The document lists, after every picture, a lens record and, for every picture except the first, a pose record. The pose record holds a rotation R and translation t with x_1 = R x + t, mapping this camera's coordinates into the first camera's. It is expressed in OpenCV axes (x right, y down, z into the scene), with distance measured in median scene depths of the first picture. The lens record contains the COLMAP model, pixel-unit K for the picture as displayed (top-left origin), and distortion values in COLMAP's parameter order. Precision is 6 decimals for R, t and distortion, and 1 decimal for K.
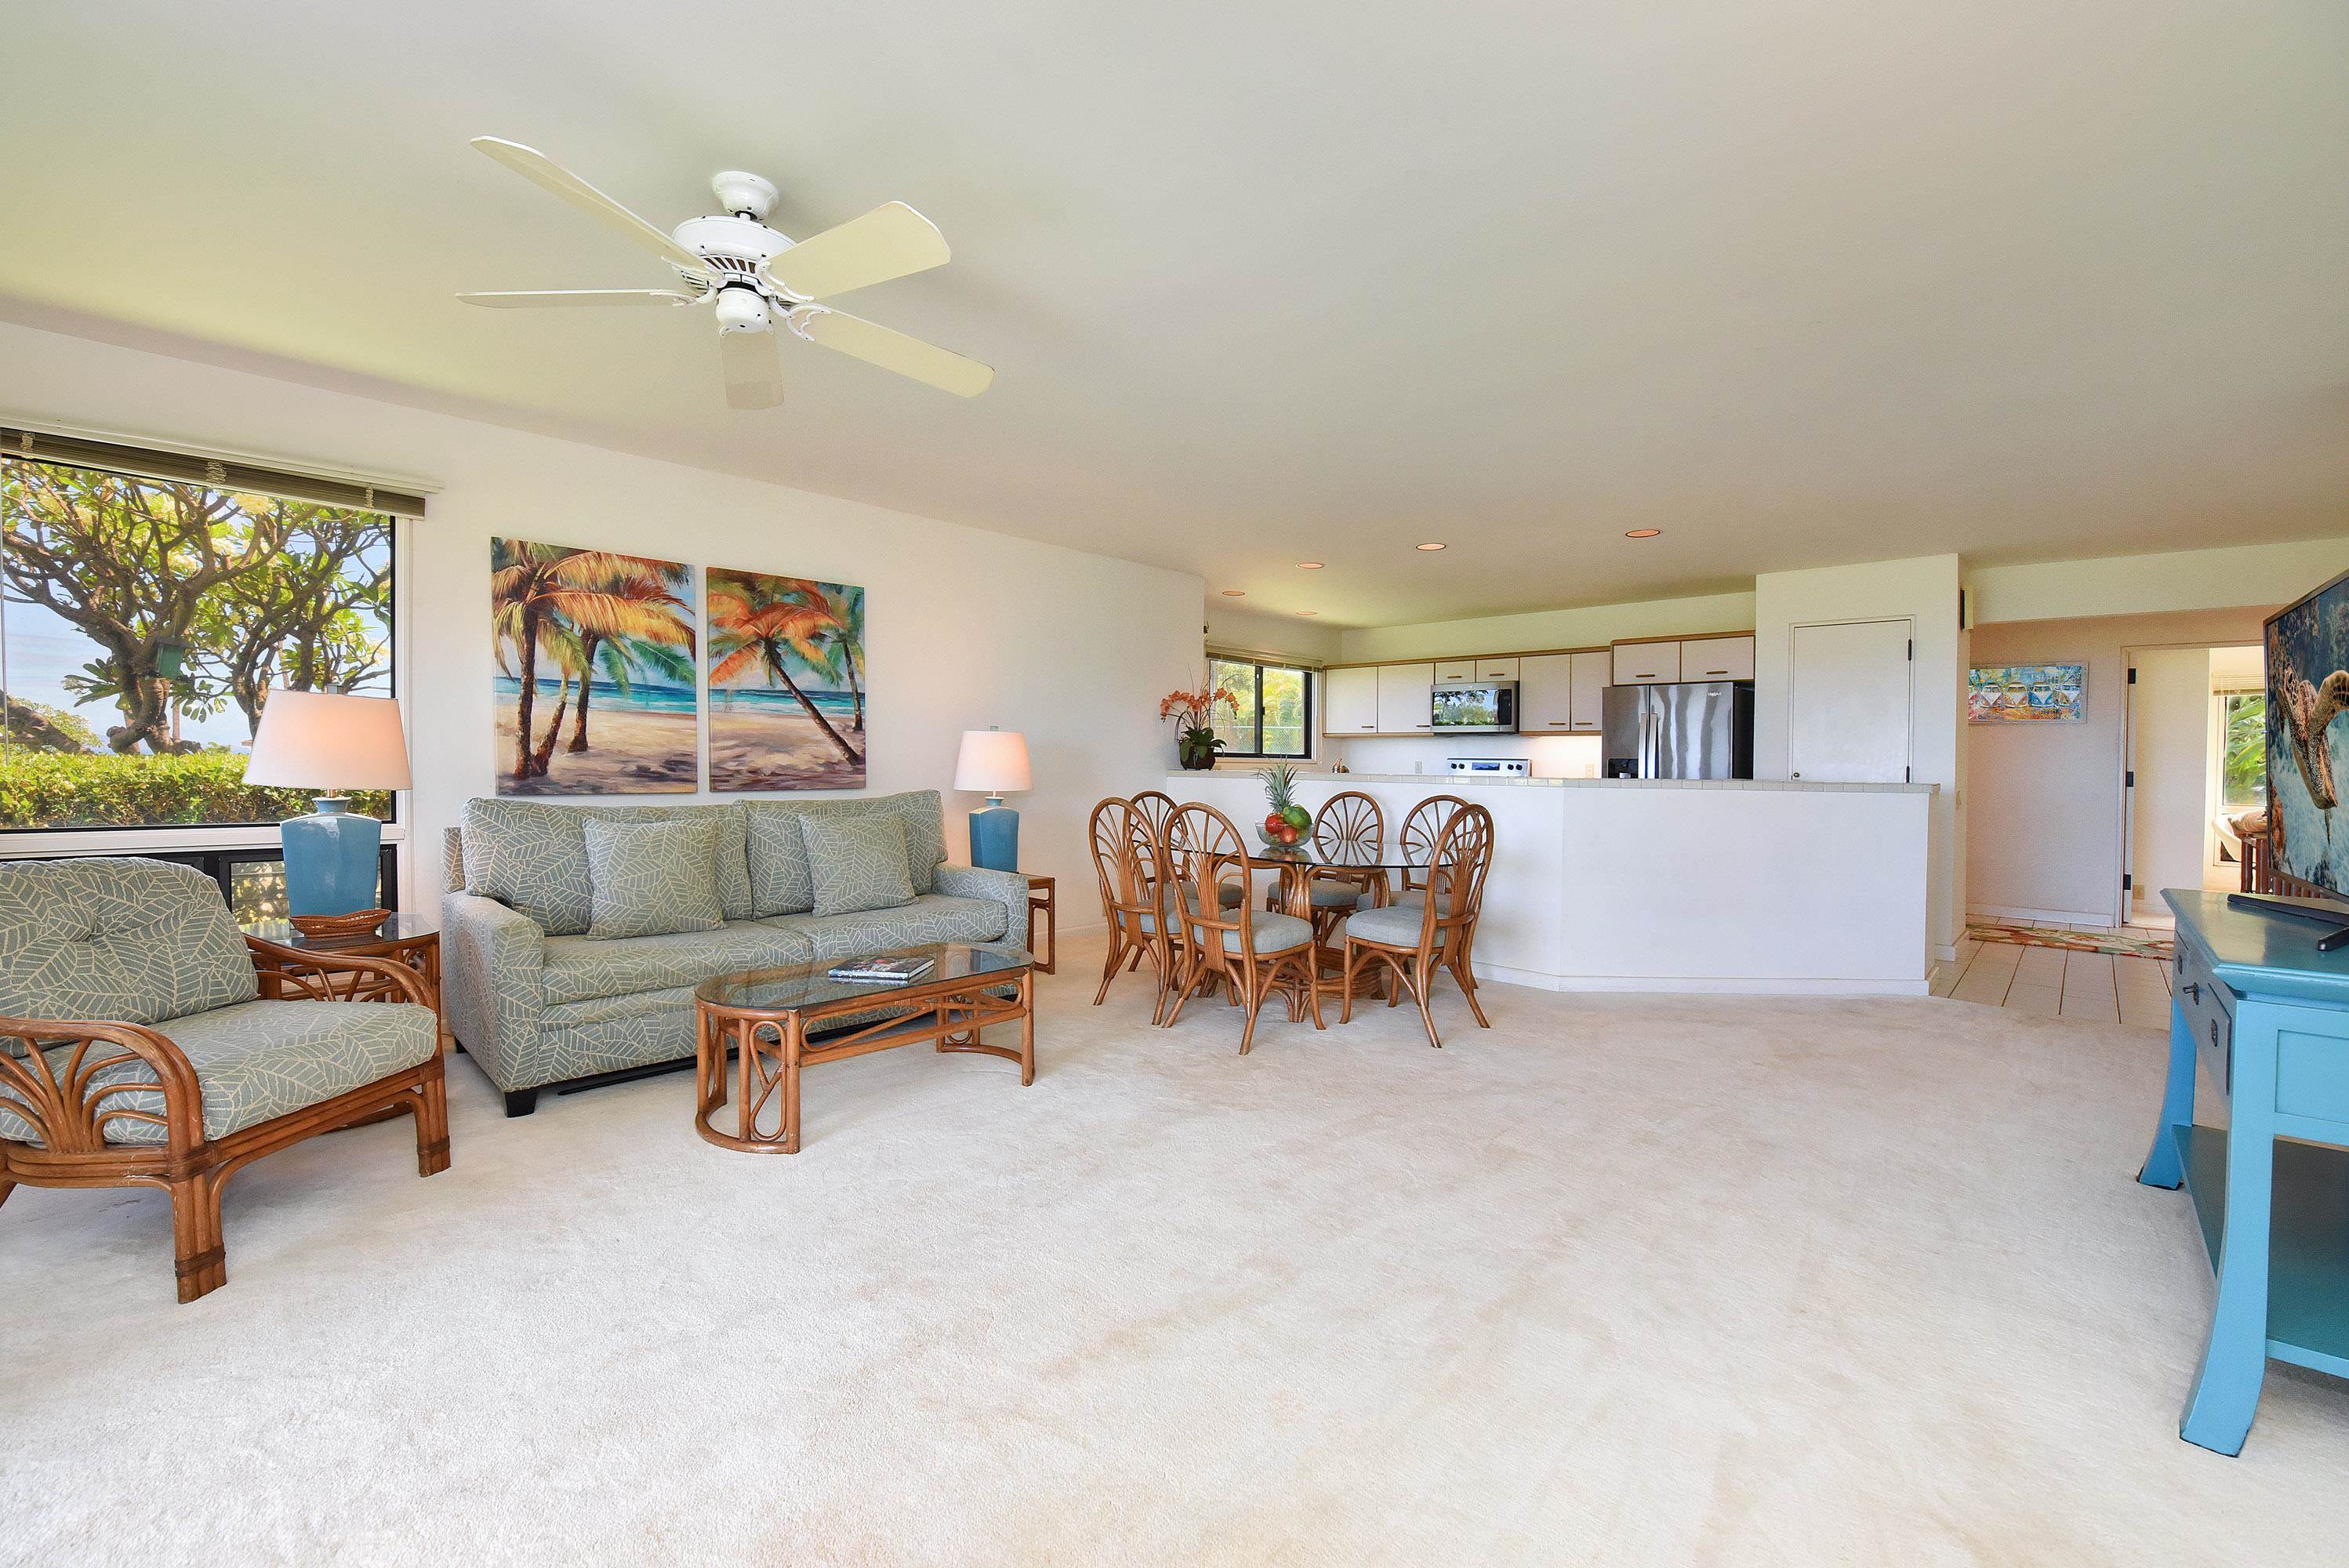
lens RADIAL K [[964.9, 0, 1182.1], [0, 964.9, 756.4], [0, 0, 1]] dist [-0.014342, -0.001201]
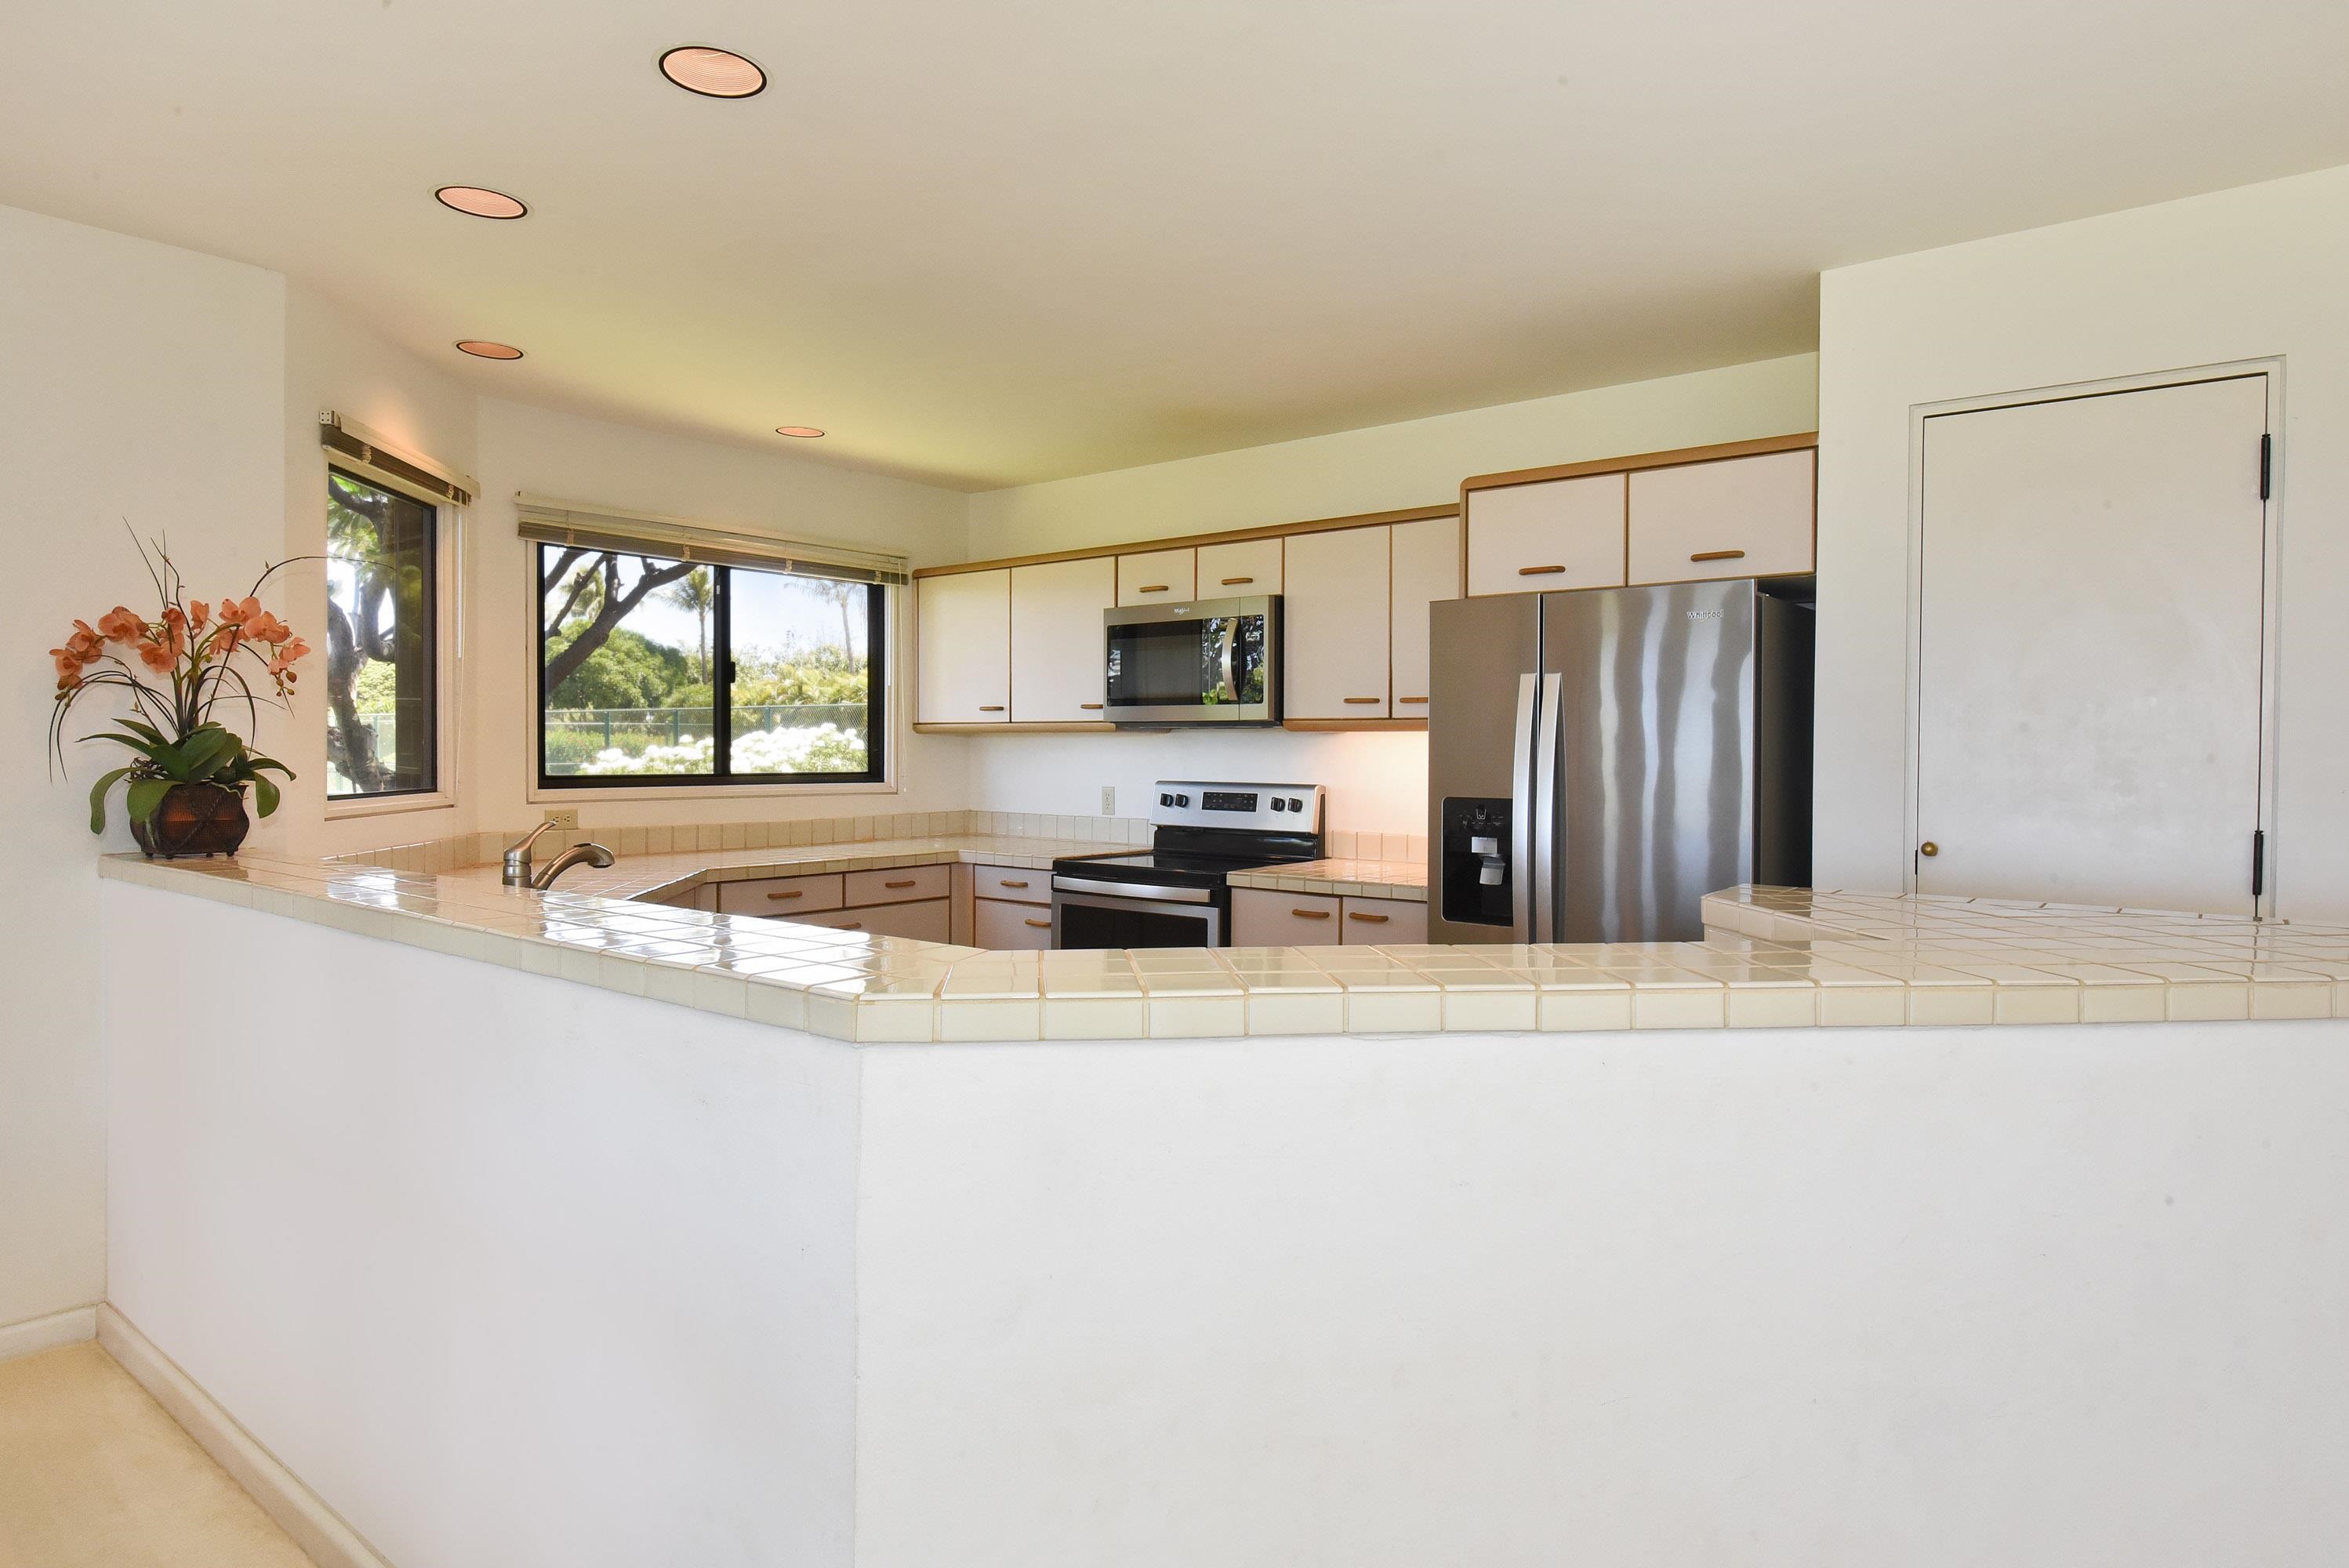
lens RADIAL K [[1289.3, 0, 1304.4], [0, 1289.3, 763.5], [0, 0, 1]] dist [0.007988, -0.009253]
pose [[0.989848, -0.015059, 0.141331, 0.454772], [0.011803, 0.999646, 0.023853, -0.032719], [-0.141640, -0.021943, 0.989675, 0.737713]]
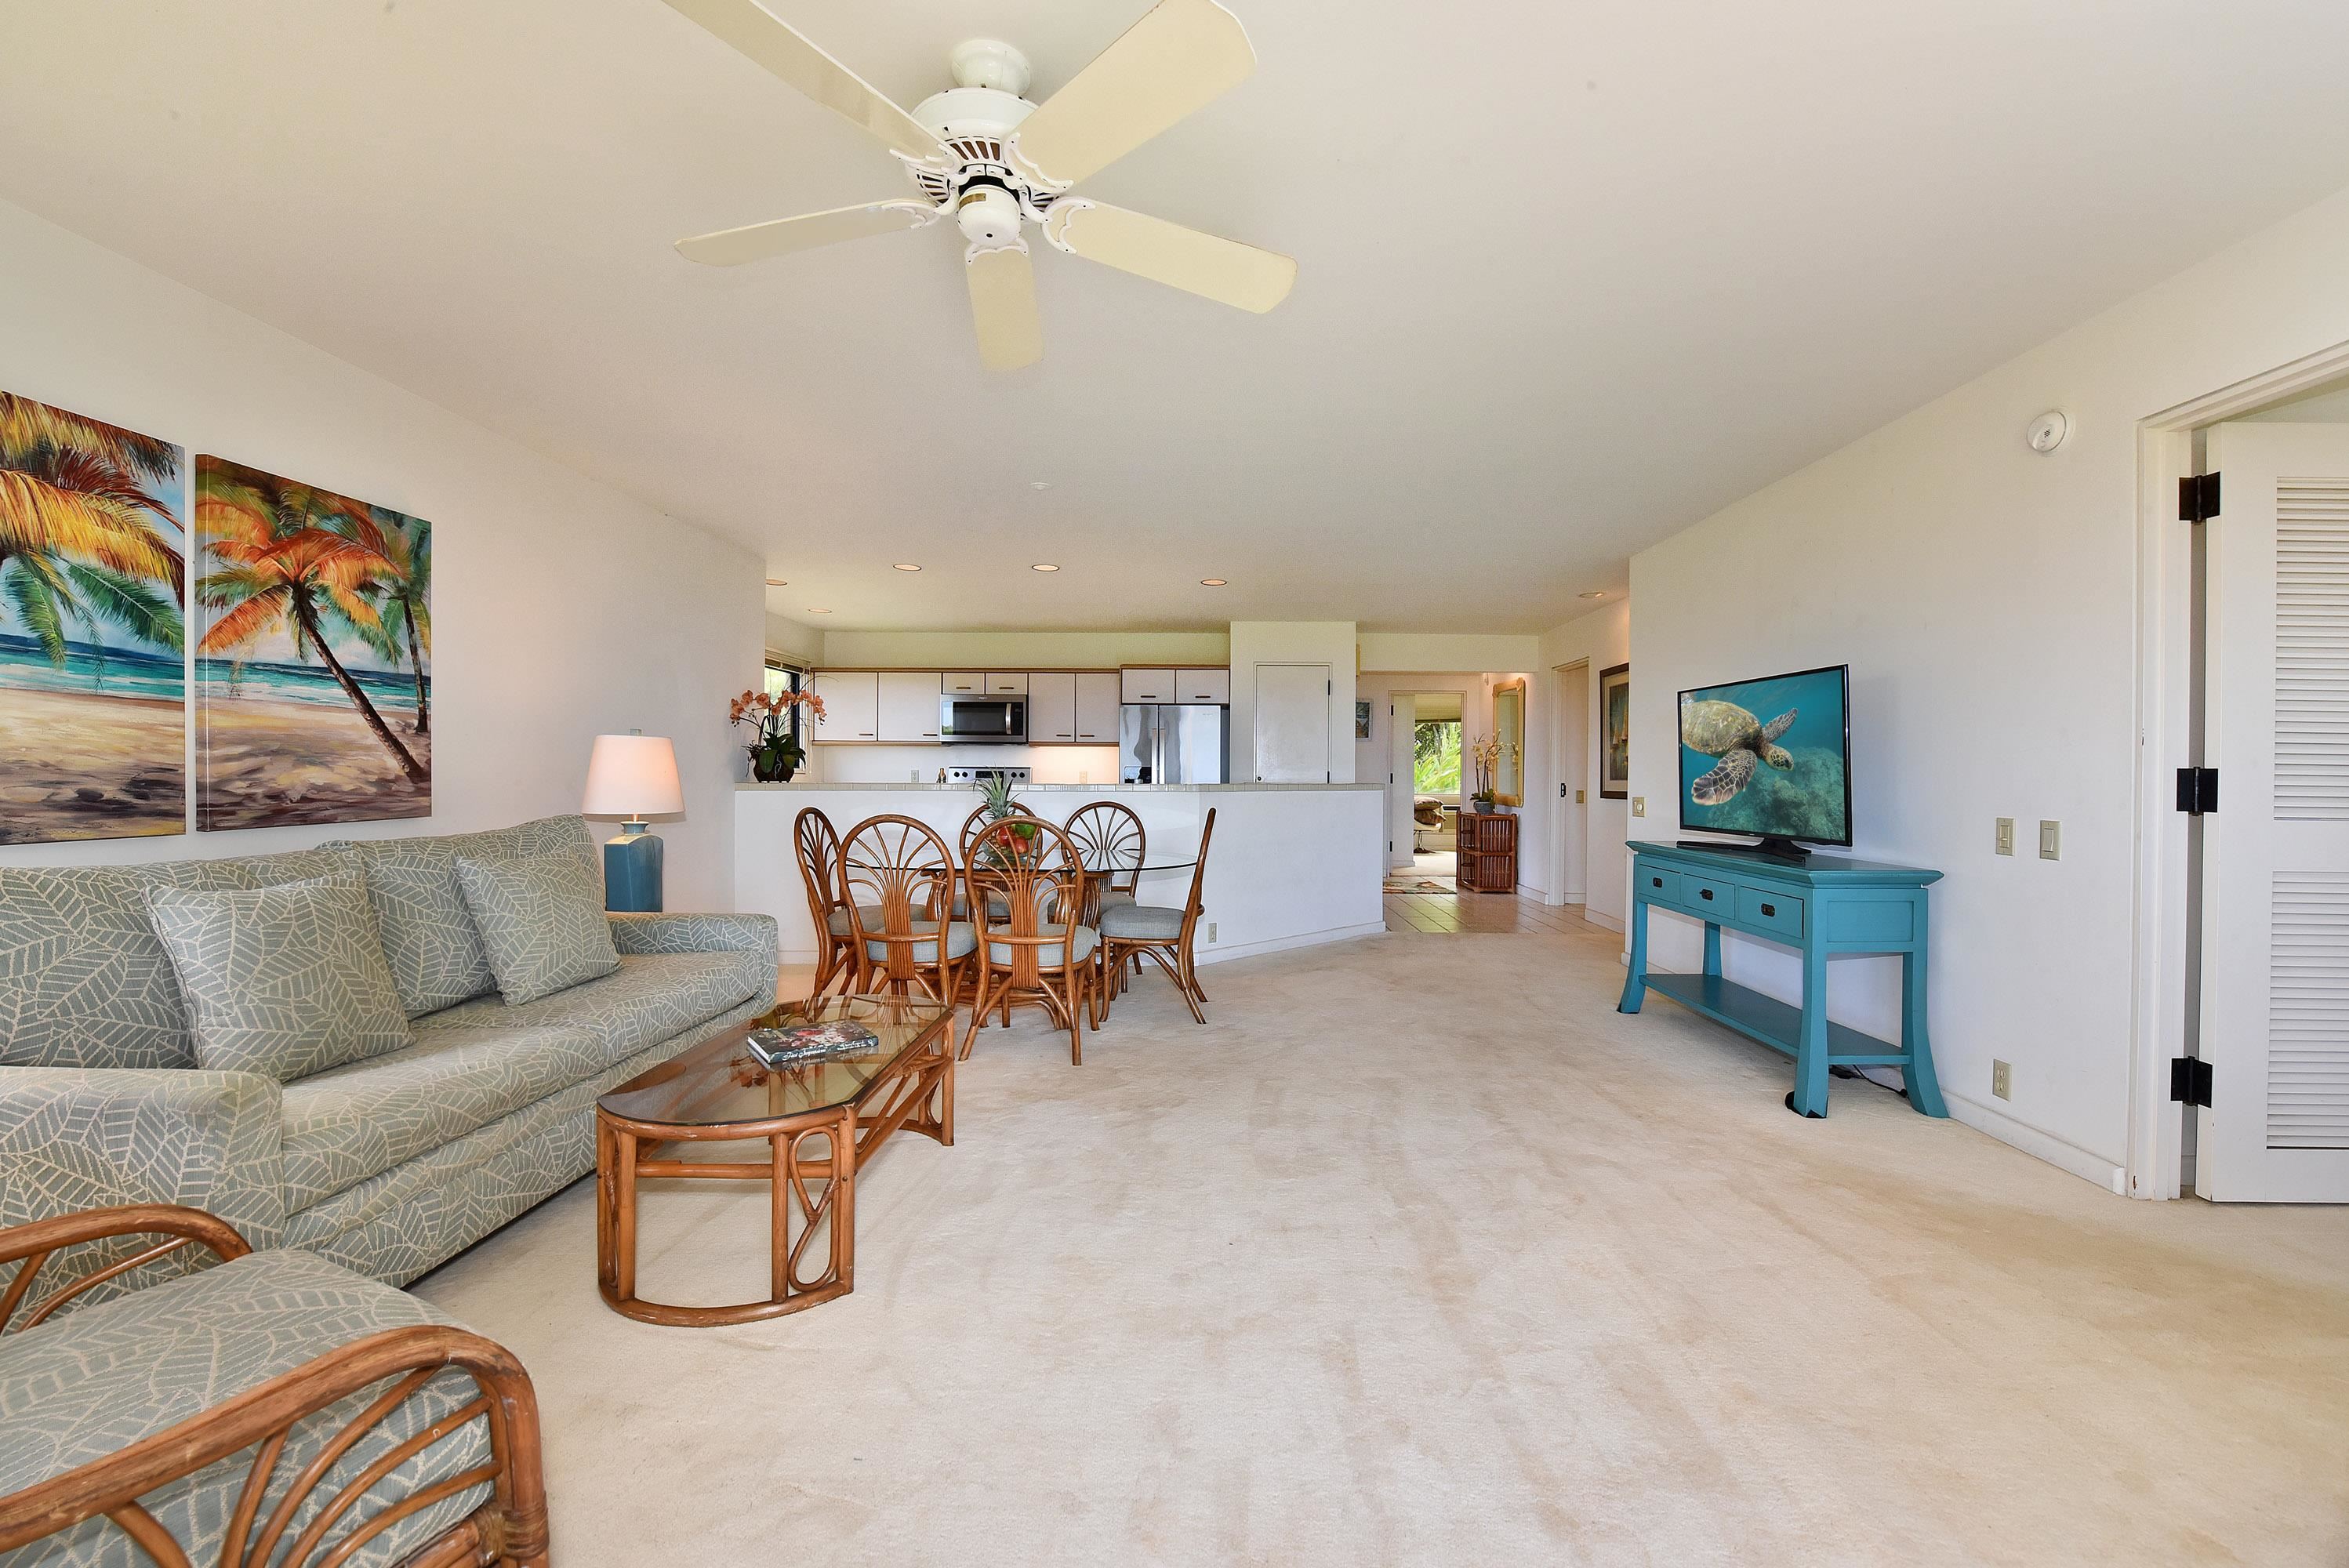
lens RADIAL K [[964.9, 0, 1171.6], [0, 964.9, 749.8], [0, 0, 1]] dist [-0.014342, -0.001201]
pose [[0.727938, 0.007632, 0.685600, -0.451198], [0.000287, 0.999935, -0.011436, -0.006675], [-0.685643, 0.008521, 0.727888, 0.158337]]
